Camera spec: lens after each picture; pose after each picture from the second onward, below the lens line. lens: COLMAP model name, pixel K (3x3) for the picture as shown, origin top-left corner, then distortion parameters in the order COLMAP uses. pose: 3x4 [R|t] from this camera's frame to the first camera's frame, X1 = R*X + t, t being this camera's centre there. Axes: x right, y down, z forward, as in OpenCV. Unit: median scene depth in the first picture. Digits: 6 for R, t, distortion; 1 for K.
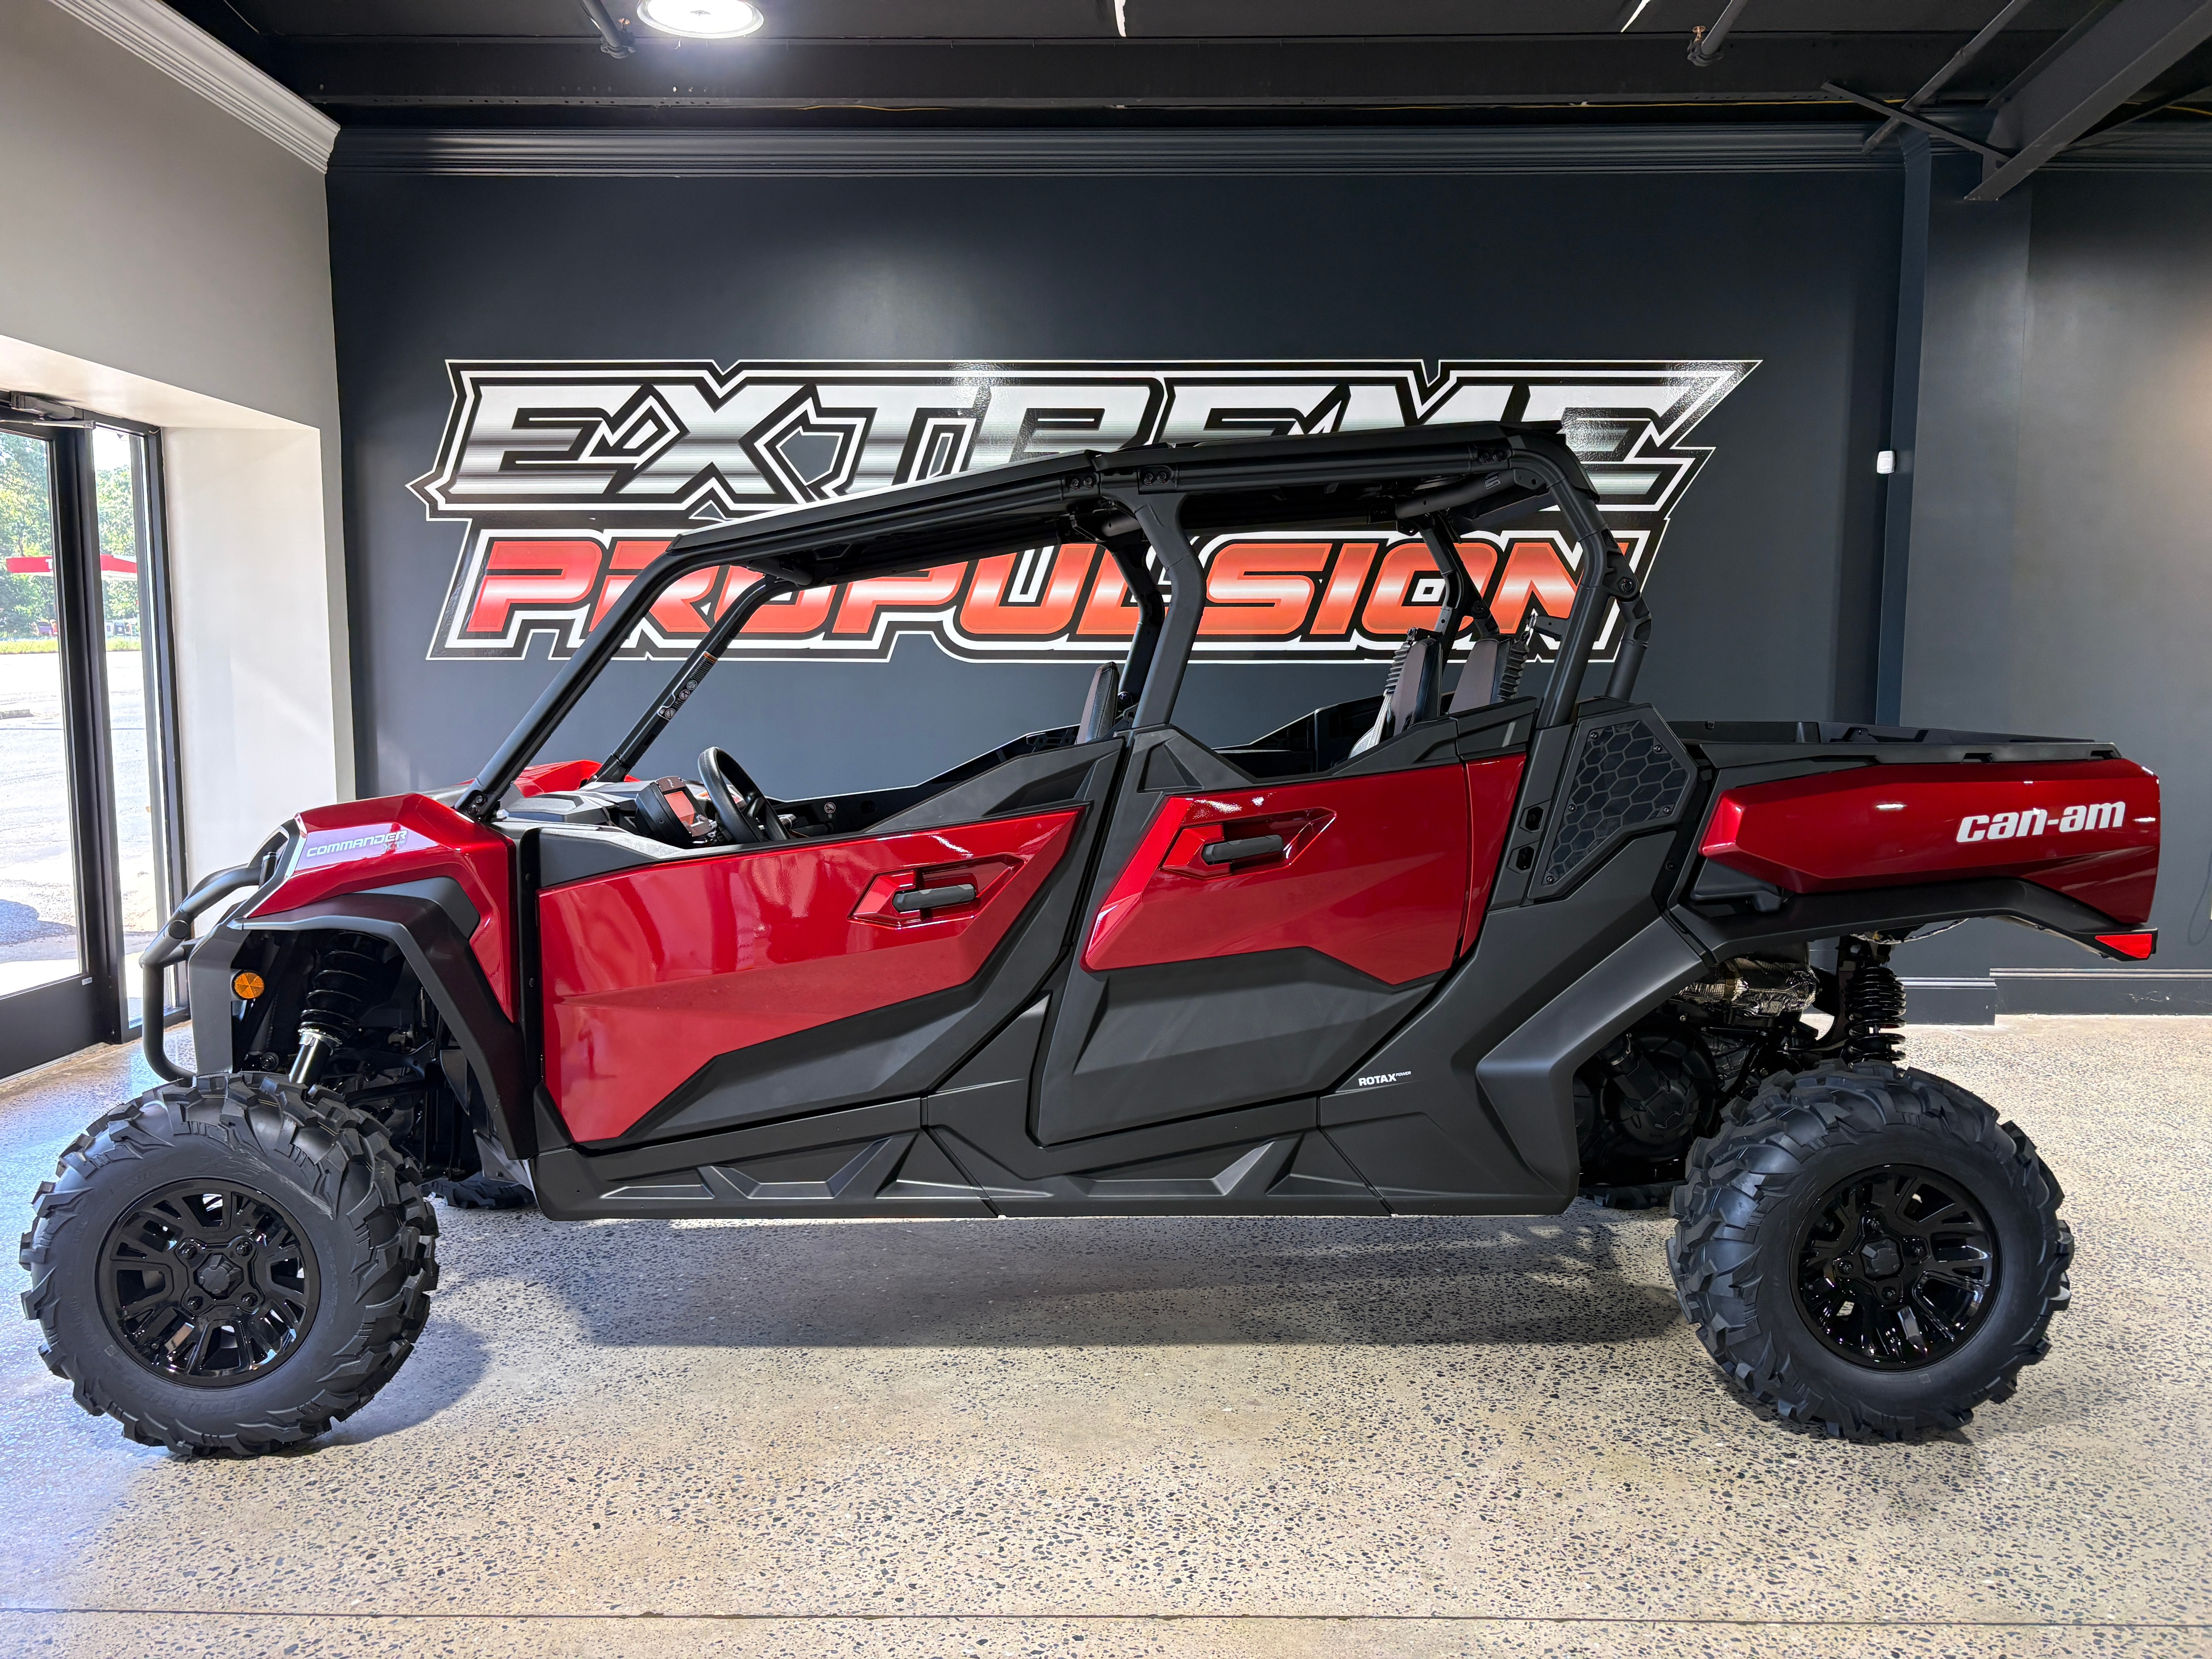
lens RADIAL K [[1674.7, 0, 1095.6], [0, 1674.7, 841.8], [0, 0, 1]] dist [0.028354, -0.022517]
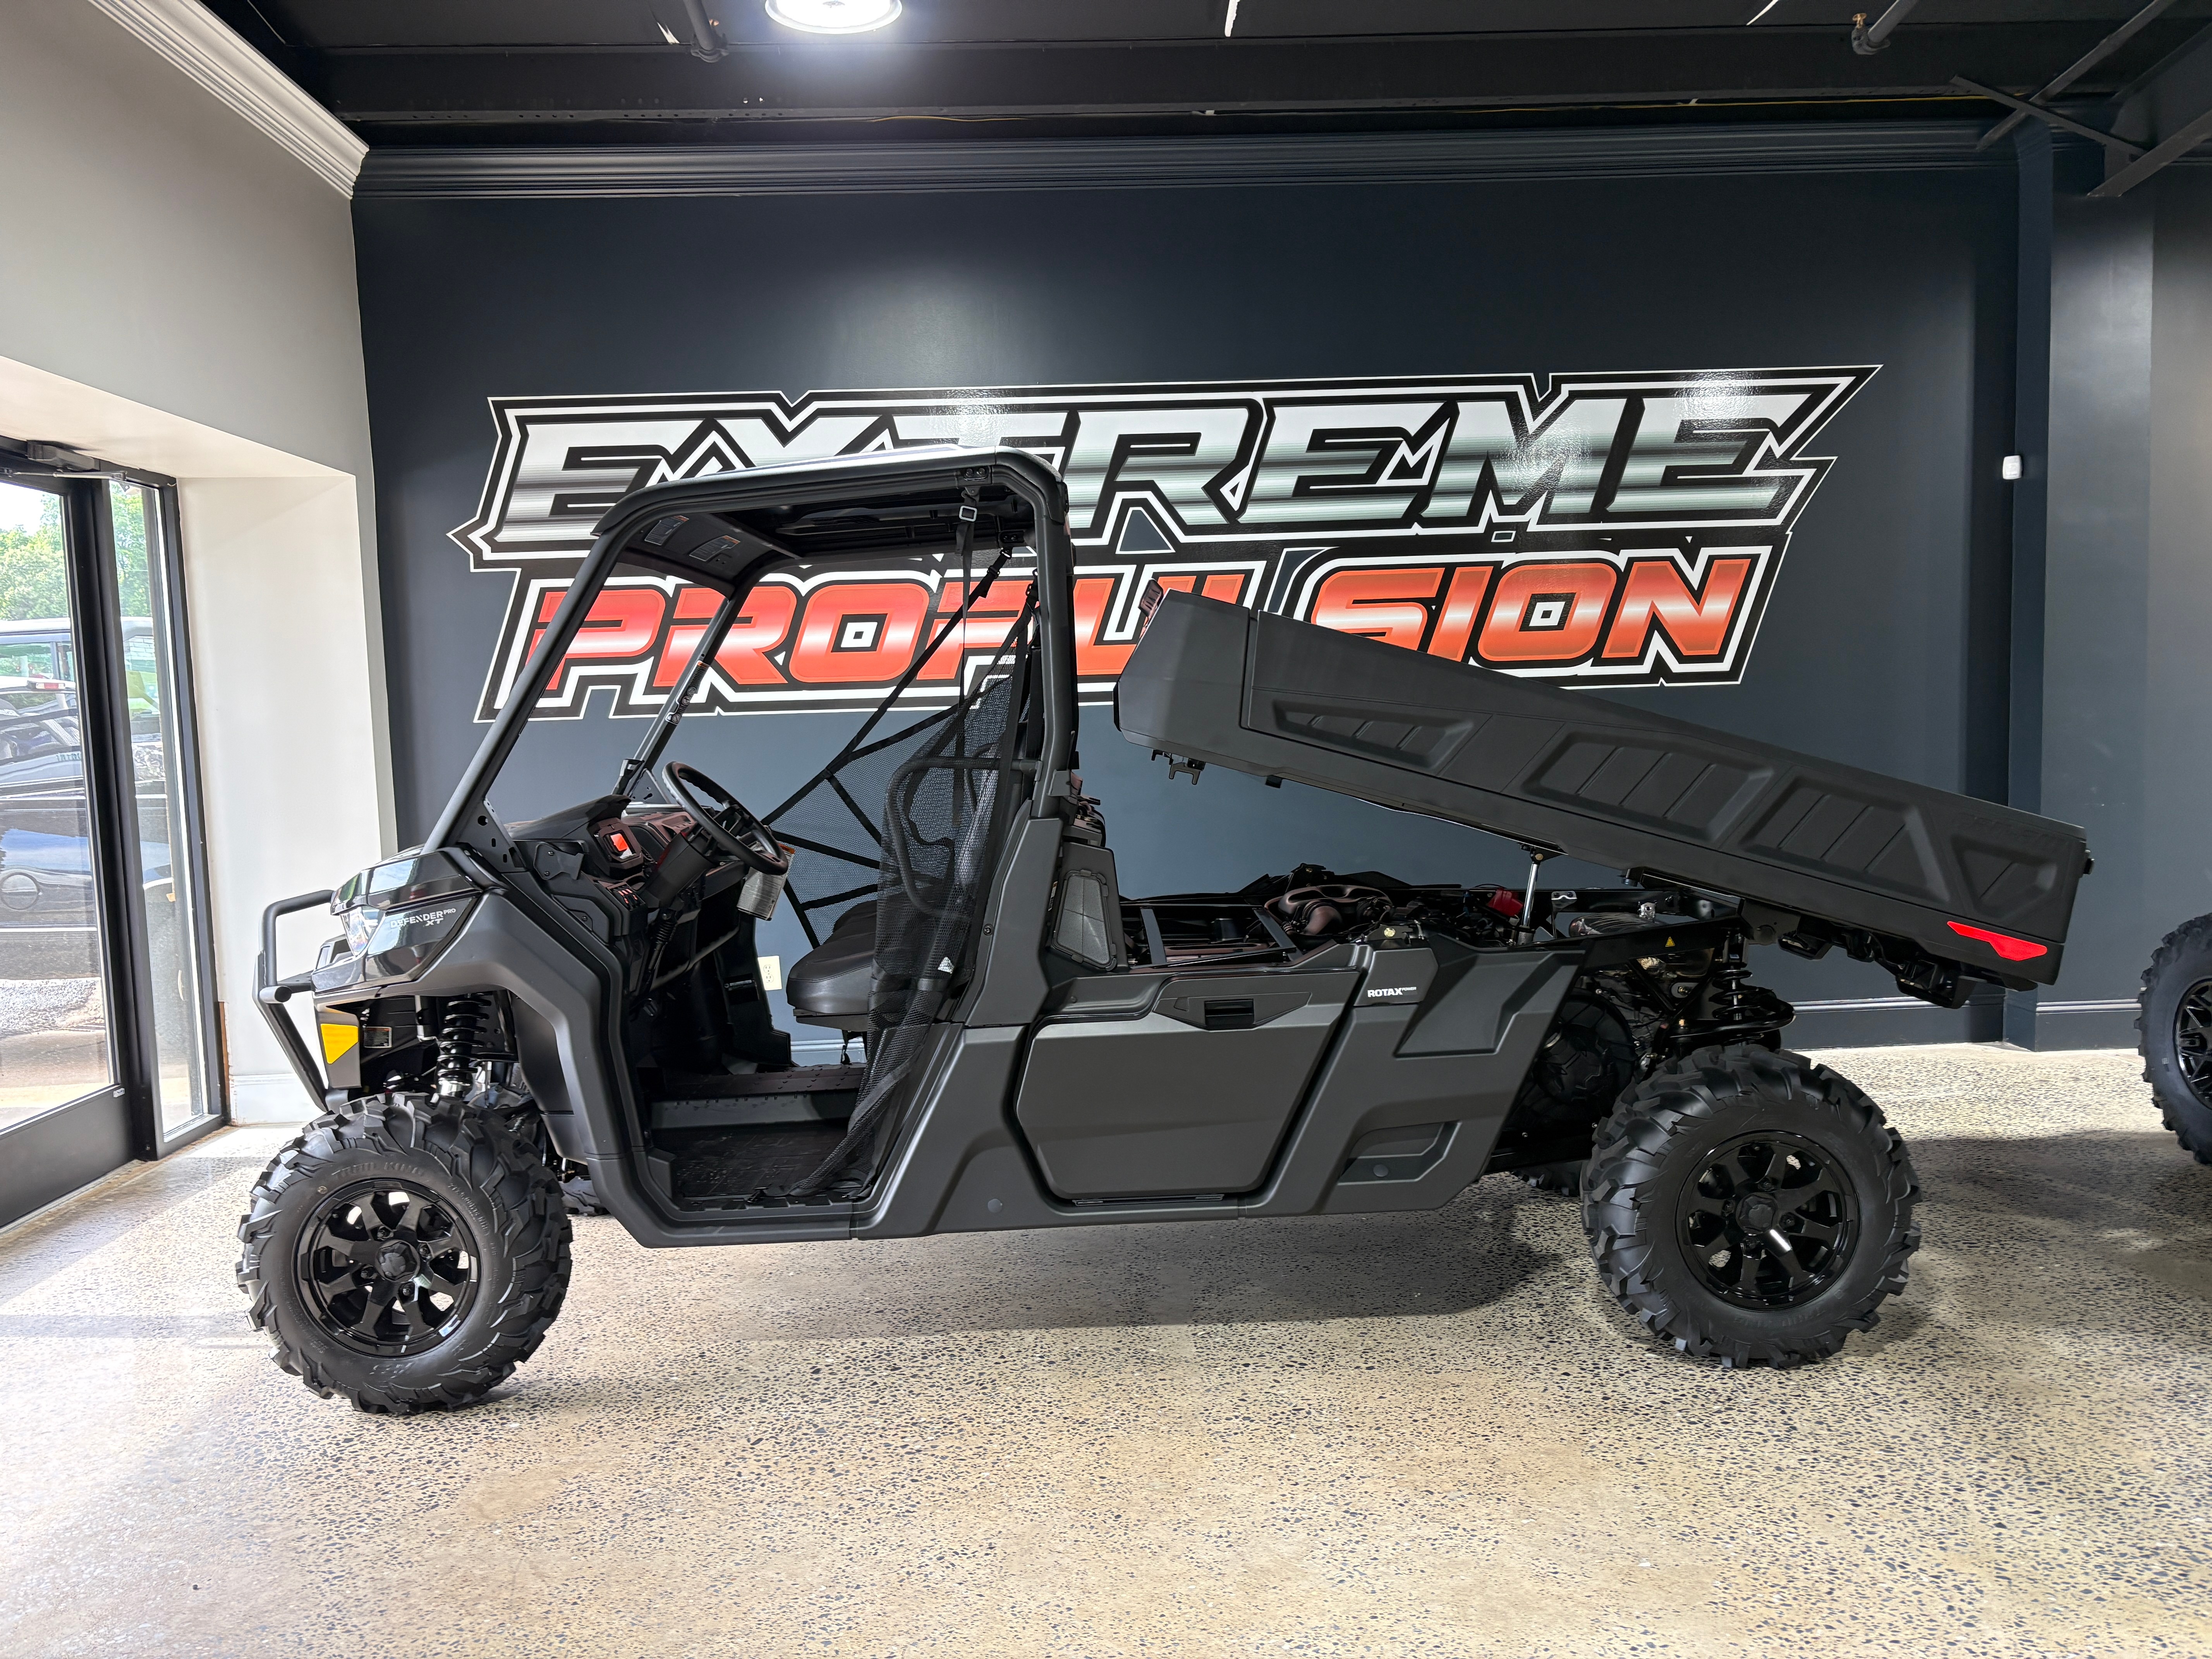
lens RADIAL K [[1674.7, 0, 1091.2], [0, 1674.7, 842.2], [0, 0, 1]] dist [0.028354, -0.022517]
pose [[0.997951, -0.037018, 0.052187, -0.113669], [0.038038, 0.999101, -0.018694, -0.013363], [-0.051448, 0.020641, 0.998462, 0.067944]]
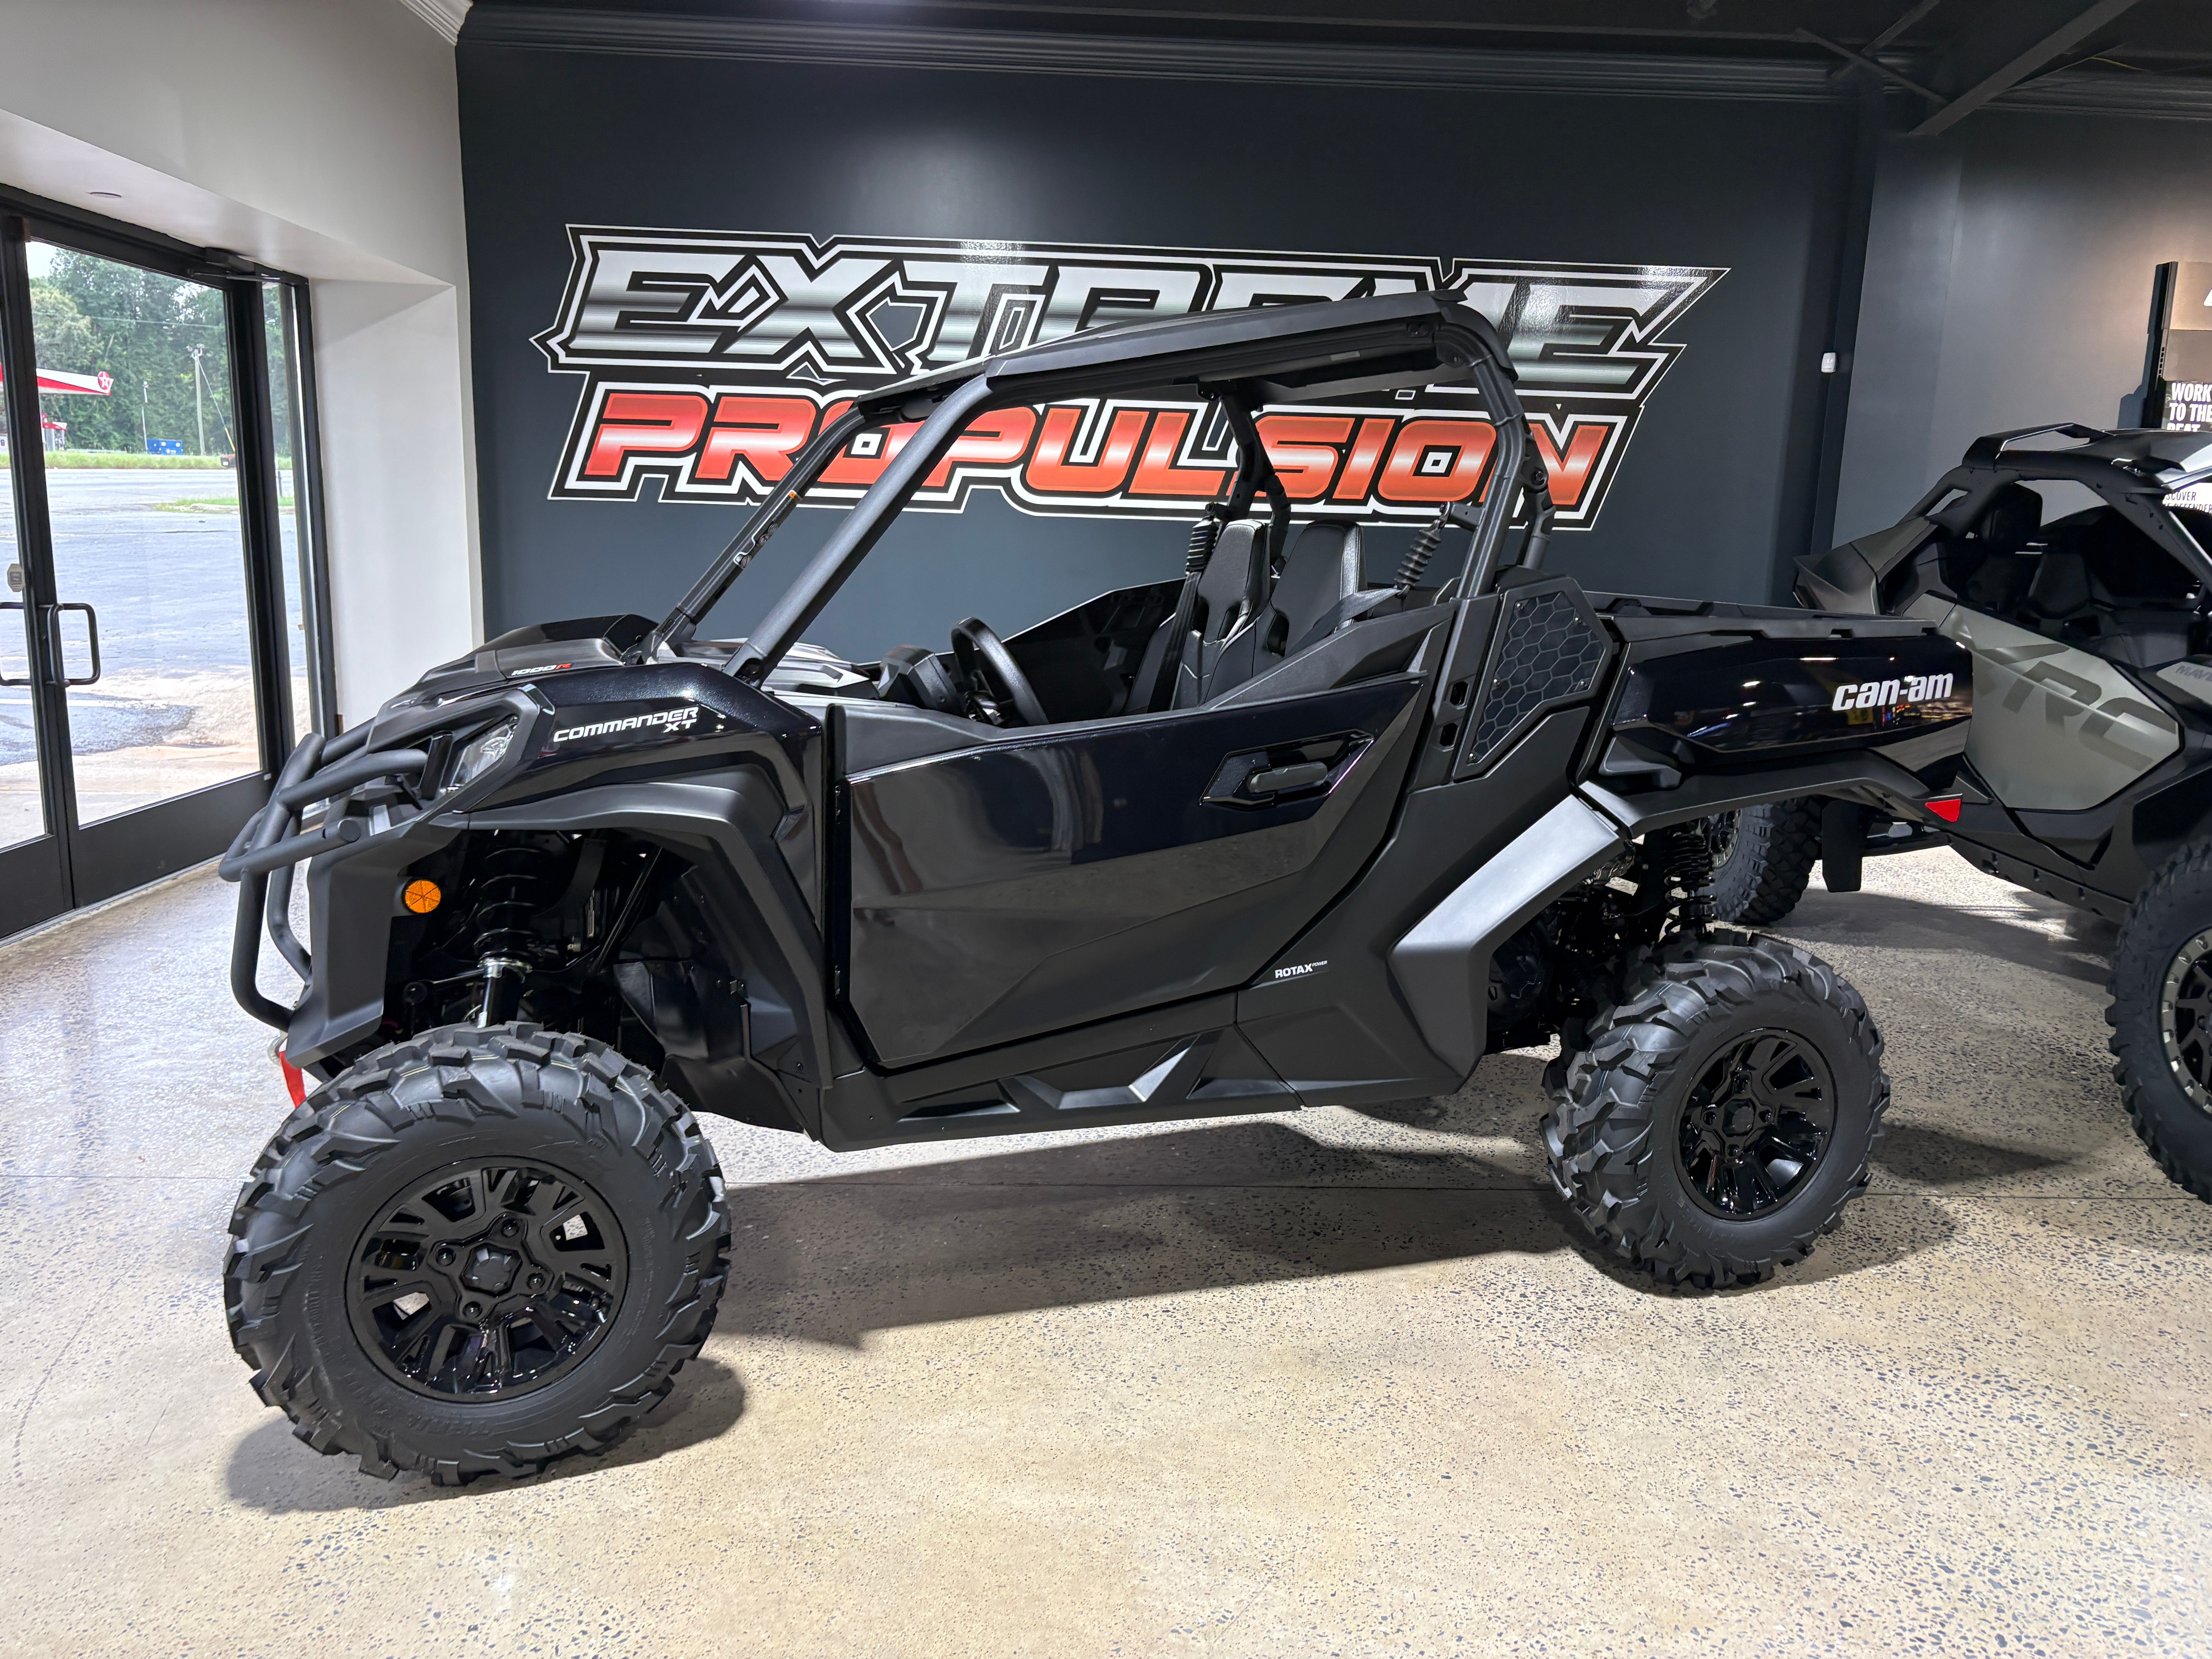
lens RADIAL K [[1674.7, 0, 1119.8], [0, 1674.7, 850.5], [0, 0, 1]] dist [0.028354, -0.022517]
pose [[0.998176, 0.016581, 0.058048, -0.080736], [-0.021915, 0.995472, 0.092496, 0.012969], [-0.056251, -0.093599, 0.994020, -0.158008]]
